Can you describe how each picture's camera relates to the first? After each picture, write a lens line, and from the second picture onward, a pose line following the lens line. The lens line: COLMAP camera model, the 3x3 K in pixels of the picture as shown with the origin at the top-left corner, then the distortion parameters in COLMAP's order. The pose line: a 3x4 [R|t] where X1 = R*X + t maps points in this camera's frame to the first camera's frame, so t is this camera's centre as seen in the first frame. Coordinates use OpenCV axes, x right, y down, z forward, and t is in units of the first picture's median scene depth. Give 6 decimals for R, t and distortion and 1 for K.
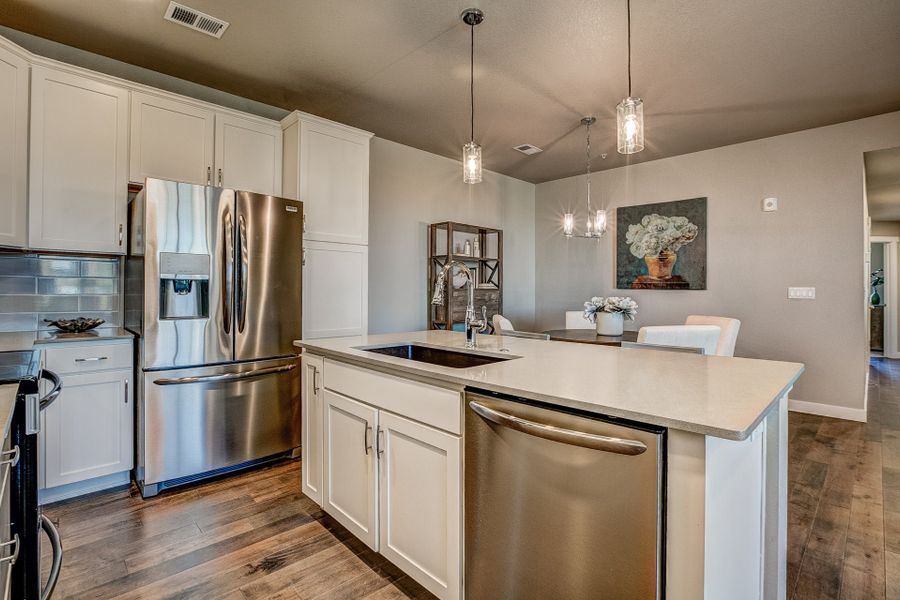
lens RADIAL K [[426.6, 0, 450.4], [0, 426.6, 296.5], [0, 0, 1]] dist [-0.043339, 0.011631]
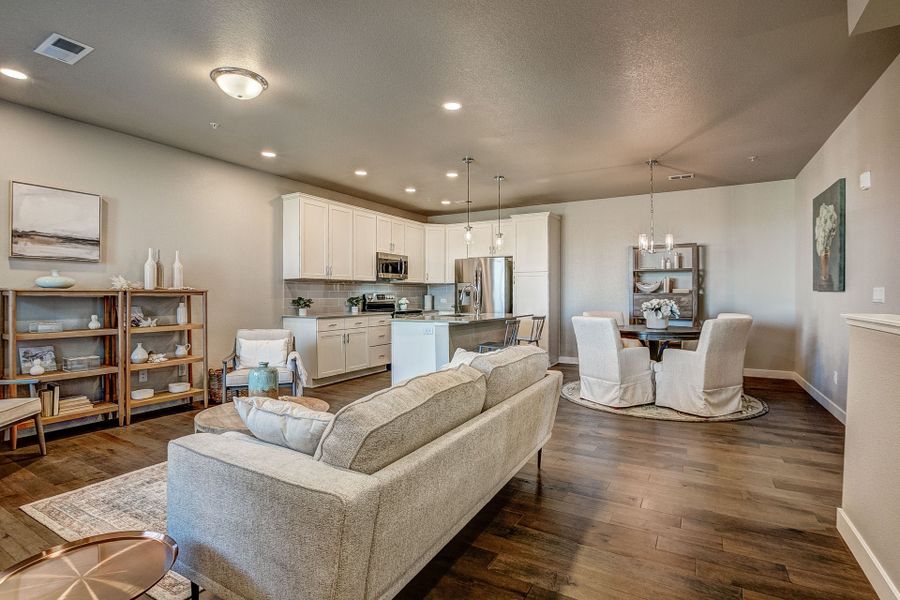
lens RADIAL K [[445.6, 0, 446.7], [0, 445.6, 299.0], [0, 0, 1]] dist [-0.045698, 0.019710]
pose [[0.250438, 0.002612, -0.968129, 1.207588], [-0.011457, 0.999934, -0.000266, 0.007307], [0.968065, 0.011158, 0.250451, 0.046919]]
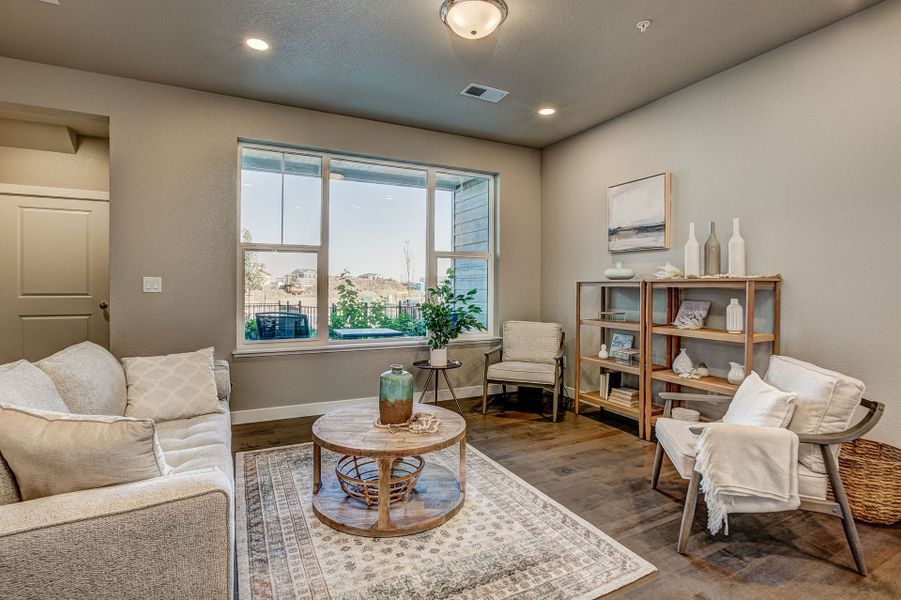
lens RADIAL K [[420.7, 0, 449.6], [0, 420.7, 286.7], [0, 0, 1]] dist [-0.023552, 0.000003]
pose [[-0.950435, -0.011317, 0.310718, 0.323168], [-0.006278, 0.999832, 0.017213, -0.002596], [-0.310861, 0.014409, -0.950346, 0.405522]]
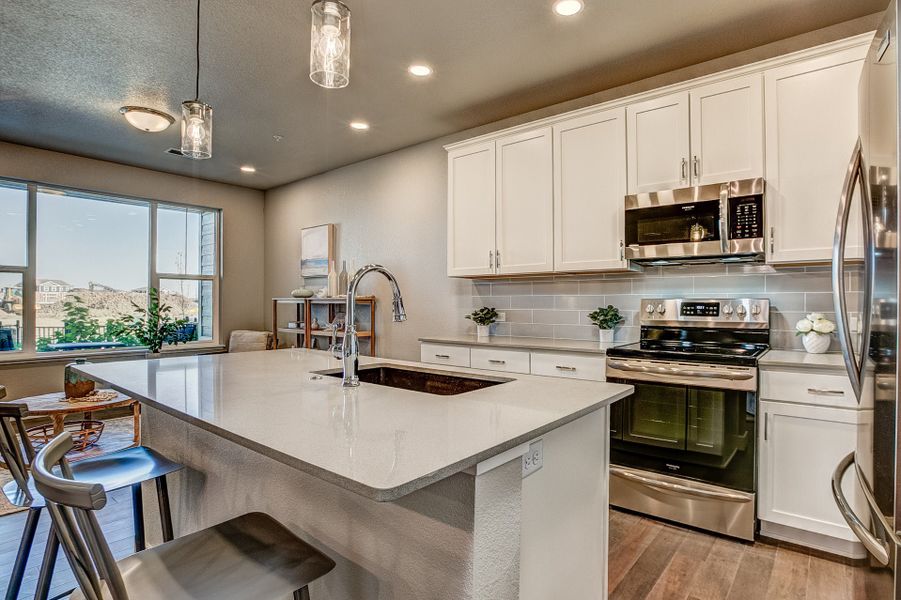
lens RADIAL K [[428.9, 0, 459.8], [0, 428.9, 302.3], [0, 0, 1]] dist [-0.042880, 0.000689]
pose [[-0.988905, -0.009658, -0.148233, 0.023518], [-0.011216, 0.999890, 0.009677, -0.008147], [0.148124, 0.011232, -0.988905, 0.715942]]
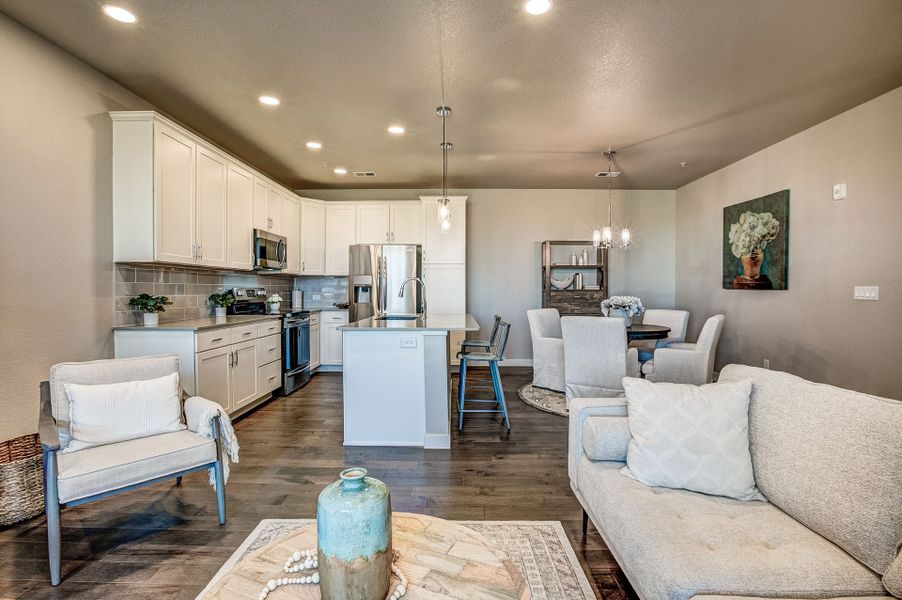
lens RADIAL K [[427.5, 0, 451.4], [0, 427.5, 296.5], [0, 0, 1]] dist [-0.043339, 0.011631]
pose [[0.702557, 0.007117, -0.711592, 0.730019], [-0.009466, 0.999955, 0.000655, 0.005380], [0.711564, 0.006276, 0.702593, -0.169180]]
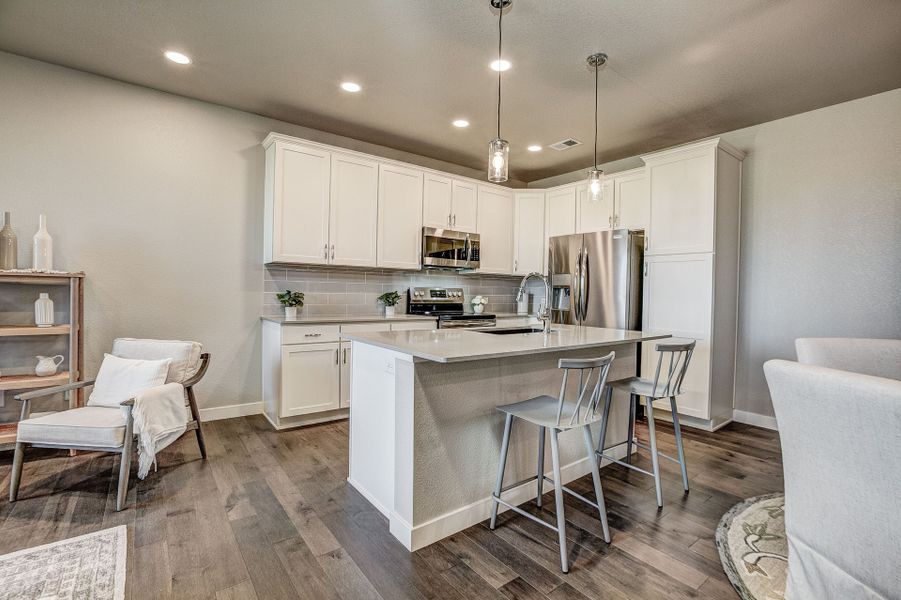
lens RADIAL K [[413.8, 0, 456.9], [0, 413.8, 299.5], [0, 0, 1]] dist [-0.021979, 0.000731]
pose [[-0.123793, 0.010933, -0.992248, 0.633261], [-0.037006, 0.999193, 0.015626, -0.000433], [0.991618, 0.038654, -0.123288, 0.387084]]
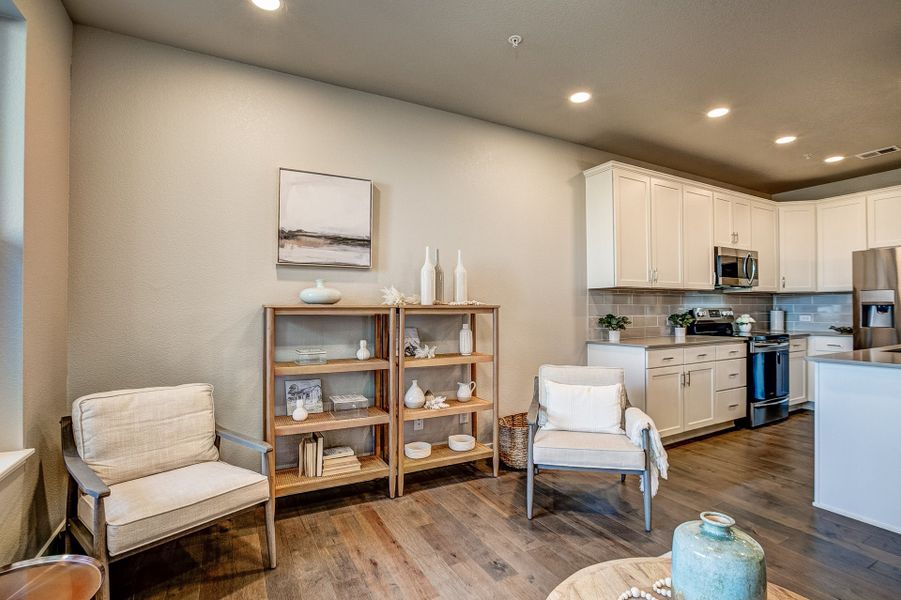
lens RADIAL K [[419.8, 0, 448.8], [0, 419.8, 308.0], [0, 0, 1]] dist [-0.028999, 0.000663]
pose [[-0.279259, -0.006673, -0.960193, 0.761659], [-0.012170, 0.999920, -0.003410, 0.000459], [0.960139, 0.010733, -0.279317, -0.117351]]
